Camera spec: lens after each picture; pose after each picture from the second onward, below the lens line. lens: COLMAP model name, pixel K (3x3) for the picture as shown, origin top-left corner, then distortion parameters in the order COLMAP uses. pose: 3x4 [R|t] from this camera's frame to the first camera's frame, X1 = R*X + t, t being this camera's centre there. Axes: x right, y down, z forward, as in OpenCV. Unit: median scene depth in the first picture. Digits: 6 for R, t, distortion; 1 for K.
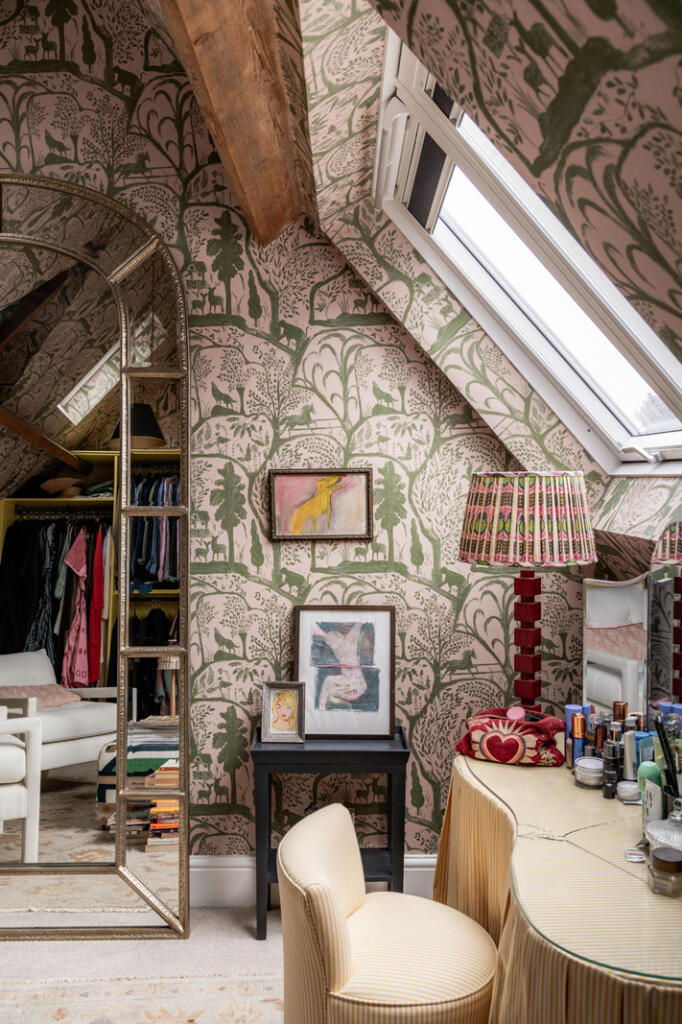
lens RADIAL K [[845.4, 0, 340.6], [0, 845.4, 512.7], [0, 0, 1]] dist [-0.001030, -0.006919]
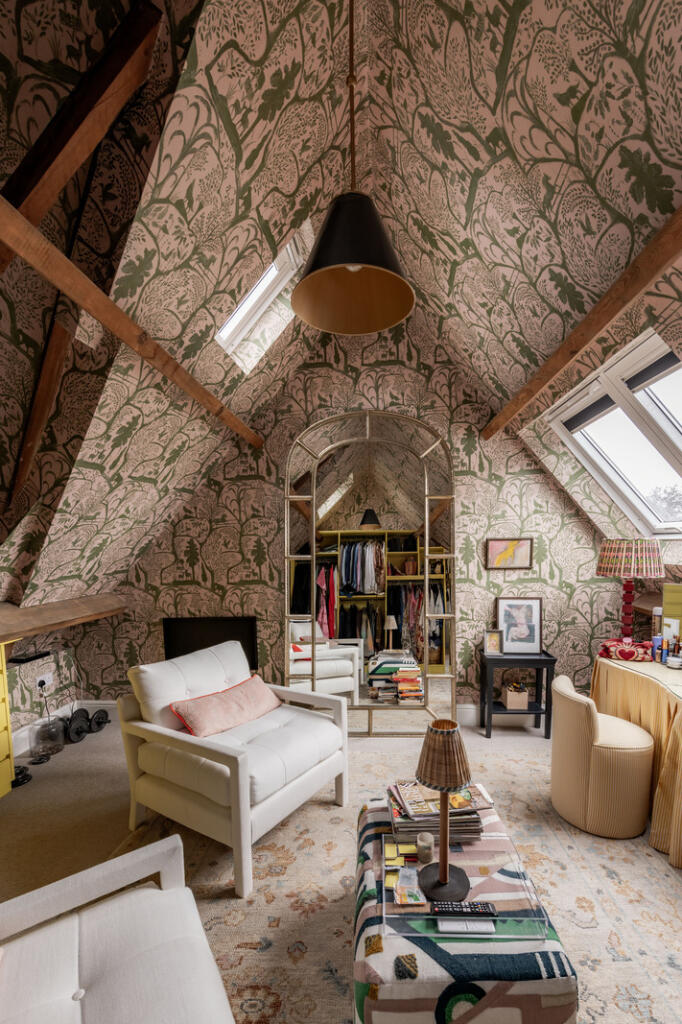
lens RADIAL K [[421.0, 0, 346.5], [0, 421.0, 577.0], [0, 0, 1]] dist [0.003467, -0.000187]
pose [[0.998363, -0.002451, -0.057140, -0.402027], [0.004595, 0.999290, 0.037407, 0.010170], [0.057008, -0.037608, 0.997665, -0.171392]]
